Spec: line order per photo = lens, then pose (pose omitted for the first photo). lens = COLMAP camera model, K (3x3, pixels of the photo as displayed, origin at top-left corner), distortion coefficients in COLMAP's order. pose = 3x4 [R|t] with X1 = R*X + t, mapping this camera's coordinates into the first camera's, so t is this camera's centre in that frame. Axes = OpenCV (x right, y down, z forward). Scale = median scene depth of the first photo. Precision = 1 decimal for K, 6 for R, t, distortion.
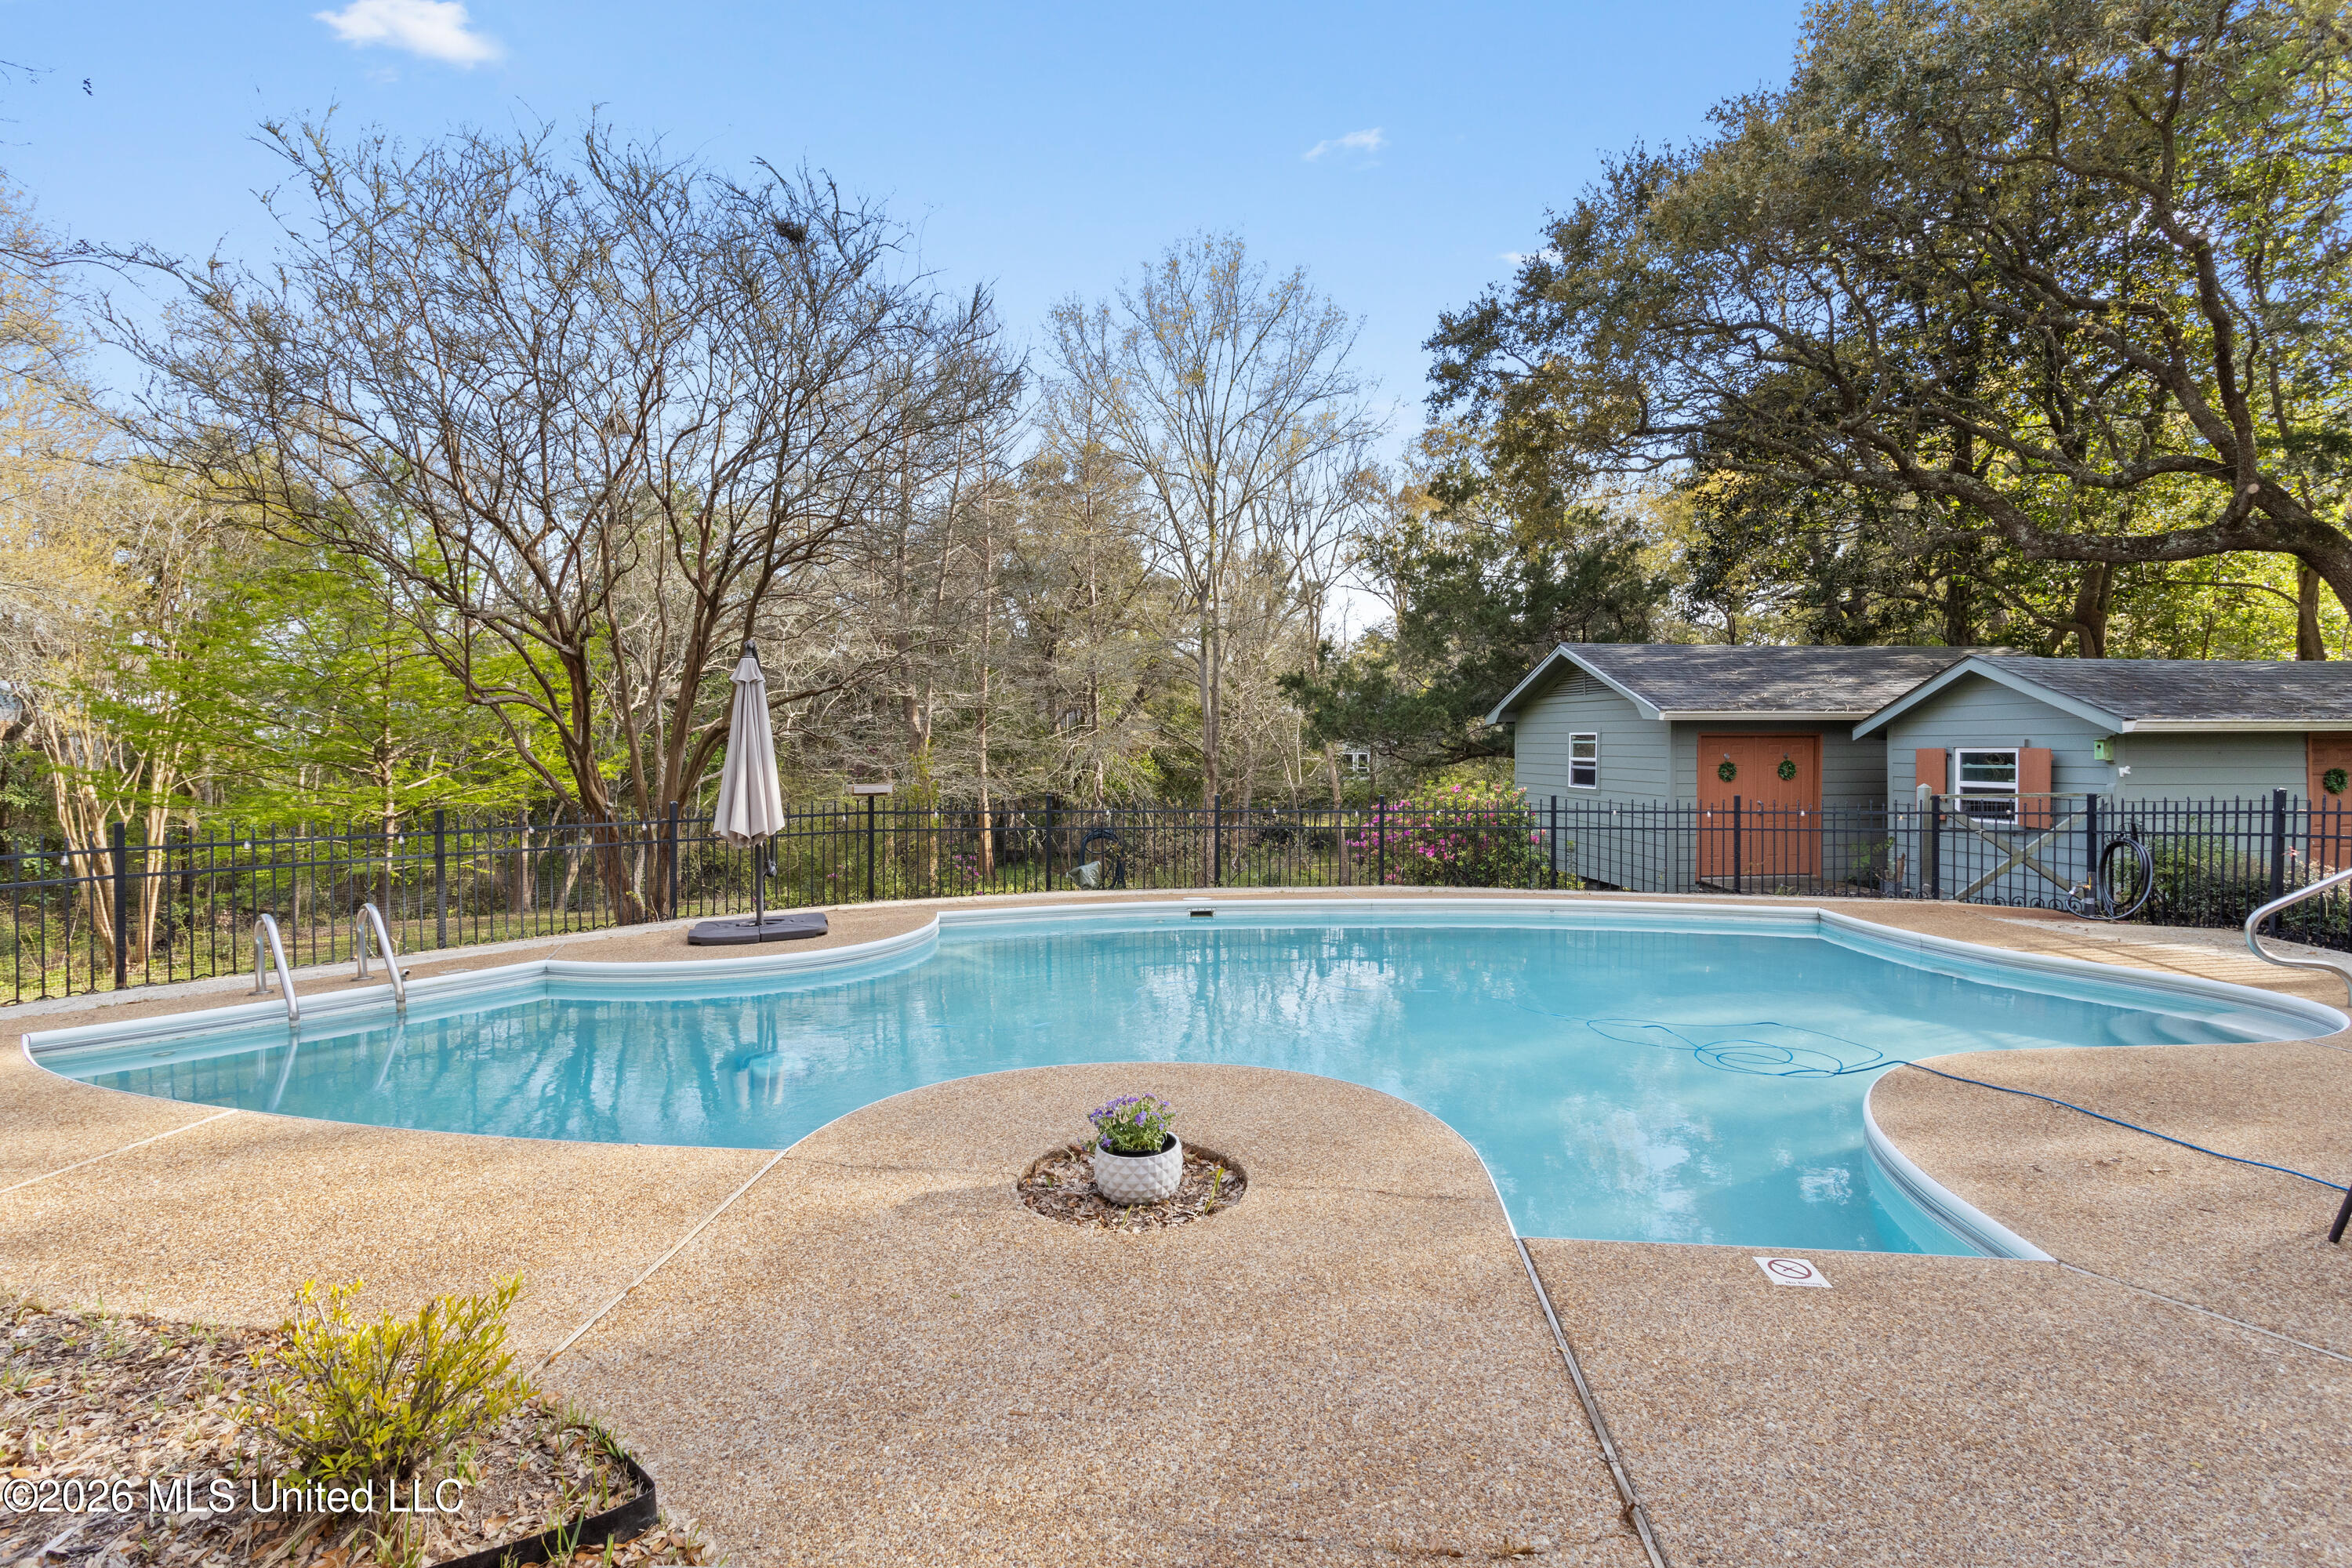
lens RADIAL K [[1075.7, 0, 1176.0], [0, 1075.7, 784.0], [0, 0, 1]] dist [0.003922, 0.000318]
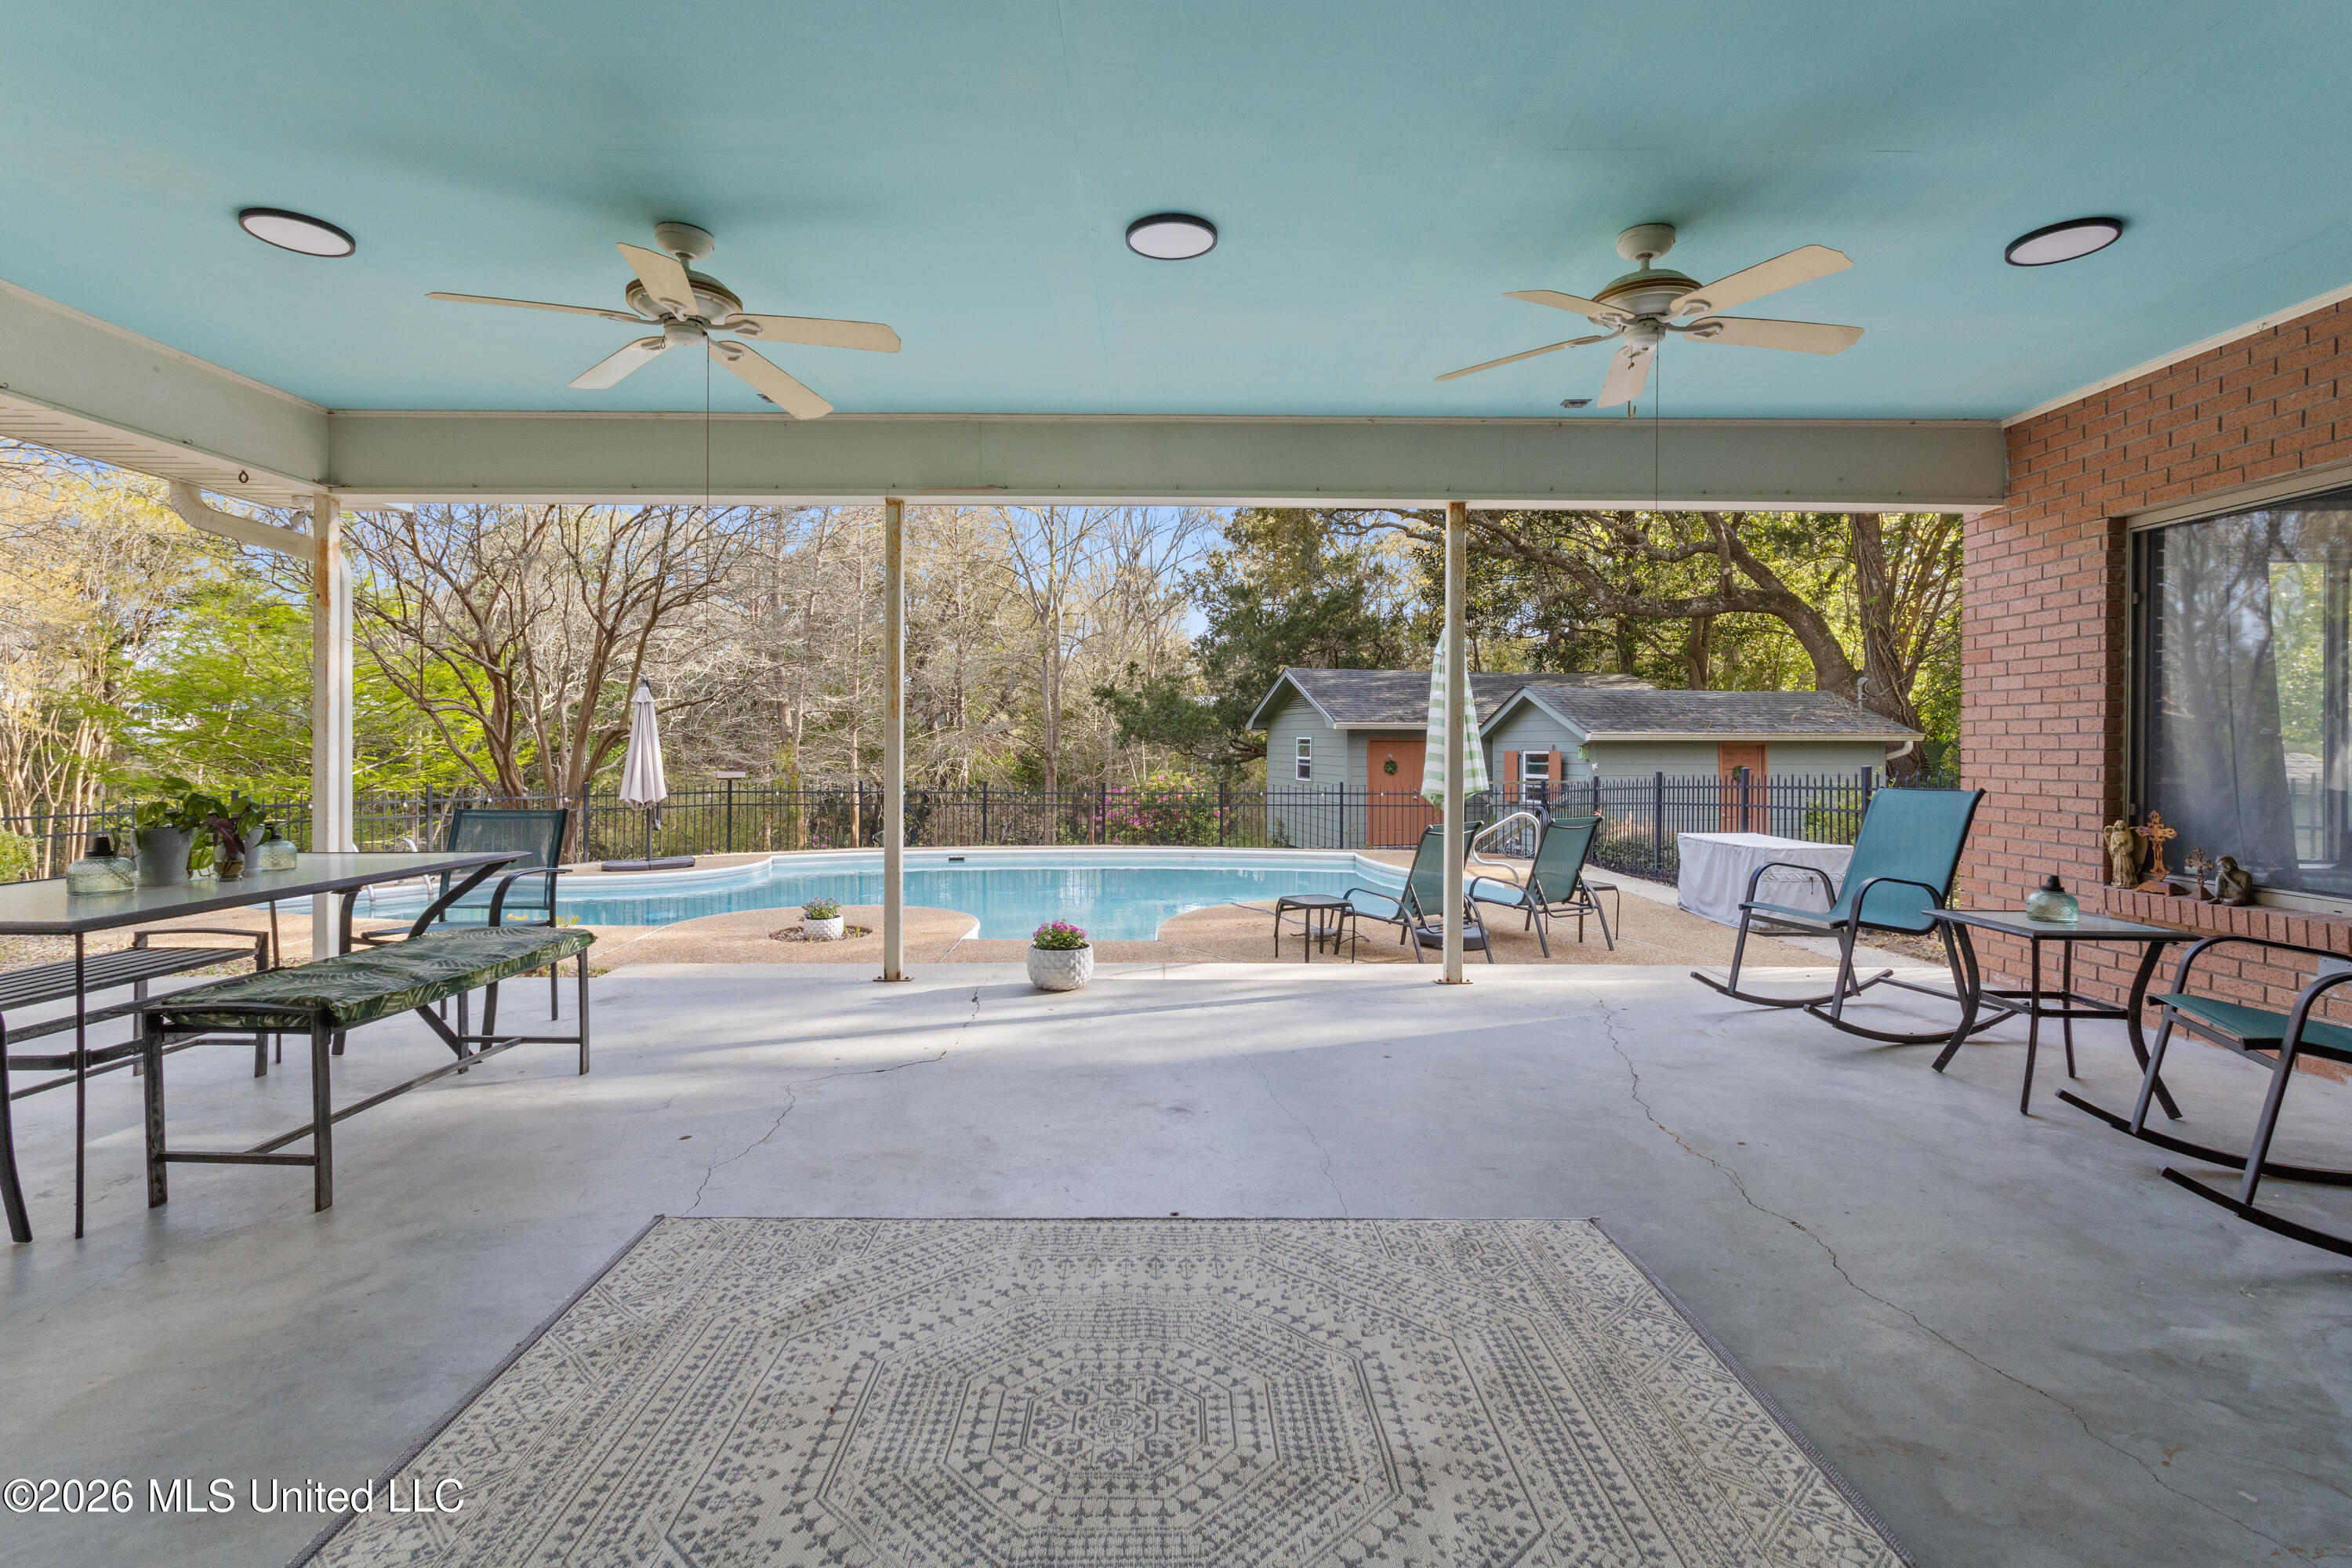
lens RADIAL K [[1126.4, 0, 1176.0], [0, 1126.4, 784.0], [0, 0, 1]] dist [0.004856, 0.000513]
pose [[0.997304, 0.003462, 0.073300, 0.141074], [-0.003317, 0.999992, -0.002099, 0.012848], [-0.073307, 0.001851, 0.997308, -0.380819]]
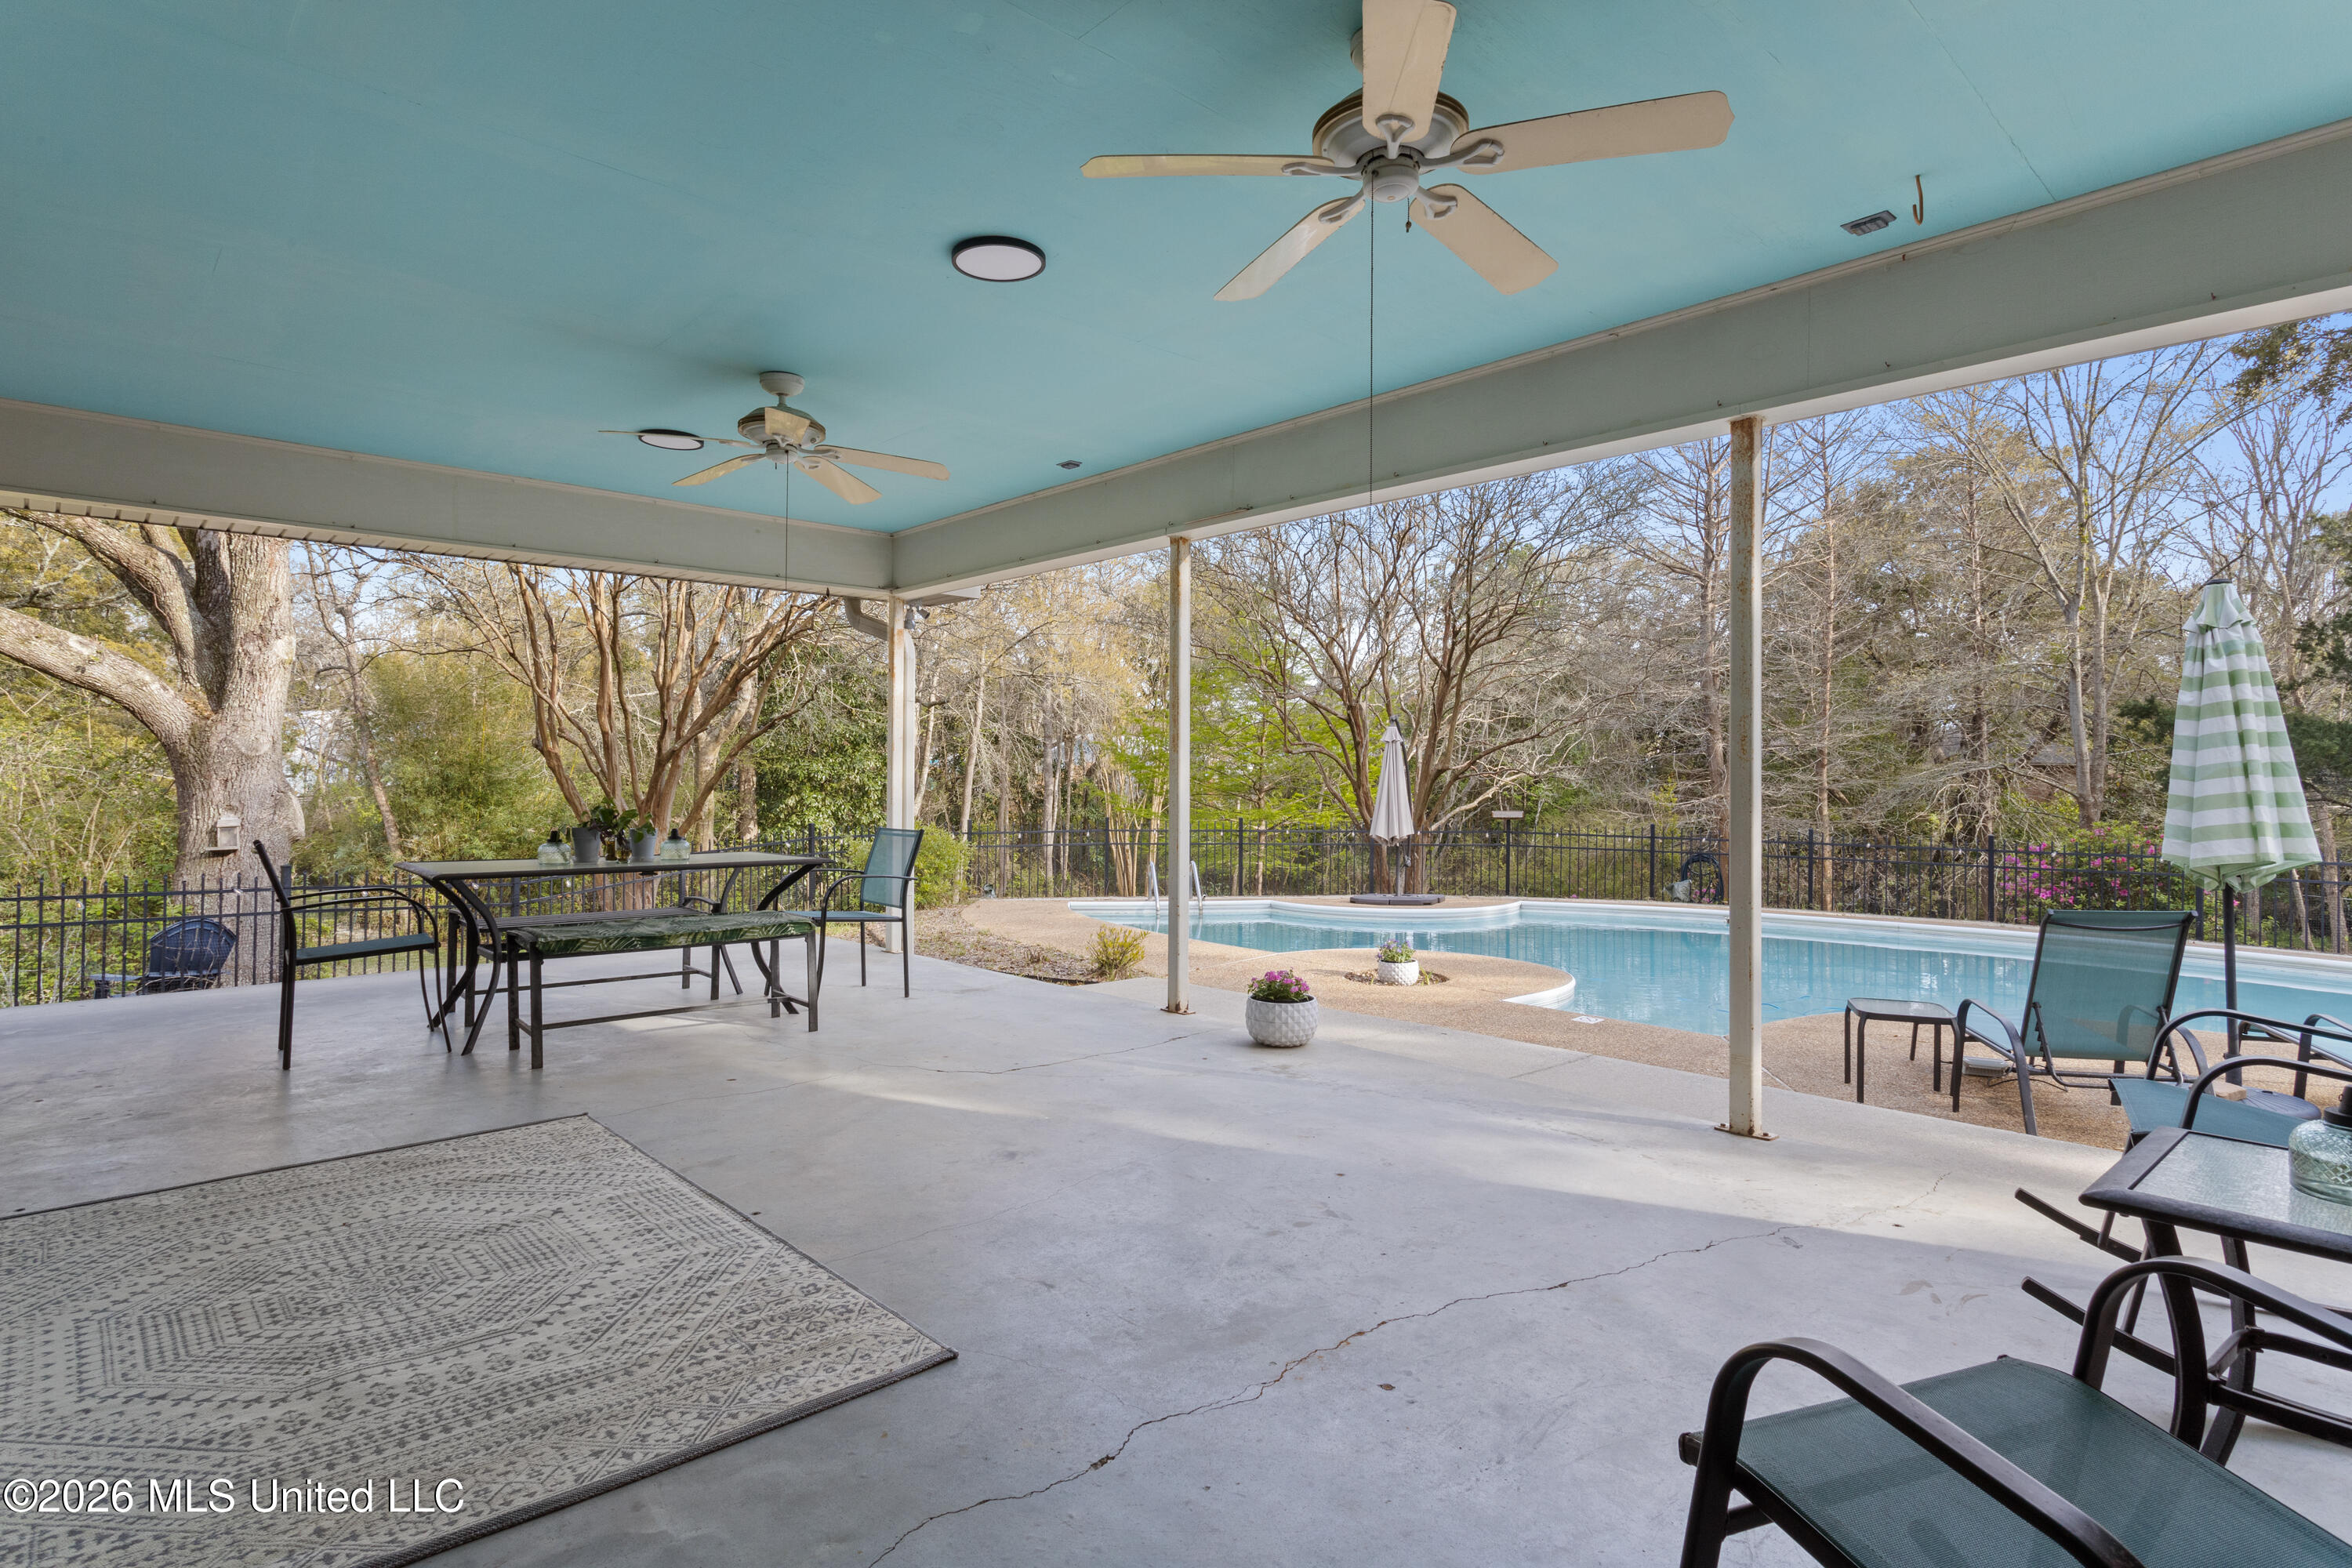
lens RADIAL K [[1237.1, 0, 1176.0], [0, 1237.1, 784.0], [0, 0, 1]] dist [-0.001982, 0.000238]
pose [[0.716348, 0.007895, -0.697699, 0.357264], [-0.033132, 0.999193, -0.022711, 0.011081], [0.696956, 0.039385, 0.716031, -0.301460]]
